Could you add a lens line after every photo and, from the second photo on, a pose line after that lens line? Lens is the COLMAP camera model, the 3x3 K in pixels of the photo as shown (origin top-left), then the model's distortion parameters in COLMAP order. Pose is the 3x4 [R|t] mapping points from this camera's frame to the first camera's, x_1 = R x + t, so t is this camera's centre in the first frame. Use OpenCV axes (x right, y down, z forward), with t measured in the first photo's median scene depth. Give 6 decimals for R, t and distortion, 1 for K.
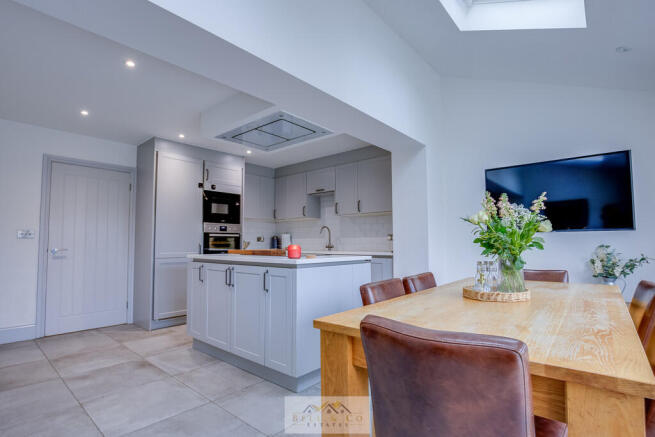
lens RADIAL K [[321.5, 0, 316.0], [0, 321.5, 222.0], [0, 0, 1]] dist [-0.003366, -0.000142]
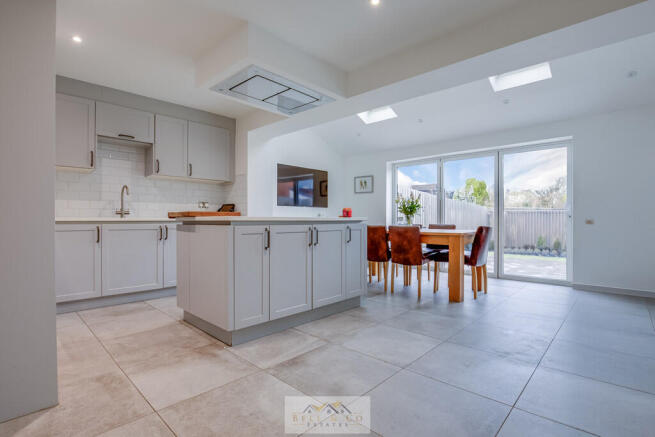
lens RADIAL K [[321.5, 0, 316.0], [0, 321.5, 222.0], [0, 0, 1]] dist [-0.003366, -0.000142]
pose [[0.044002, -0.005585, 0.999016, -1.264714], [-0.066736, 0.997734, 0.008517, 0.113480], [-0.996800, -0.067045, 0.043529, 0.934821]]
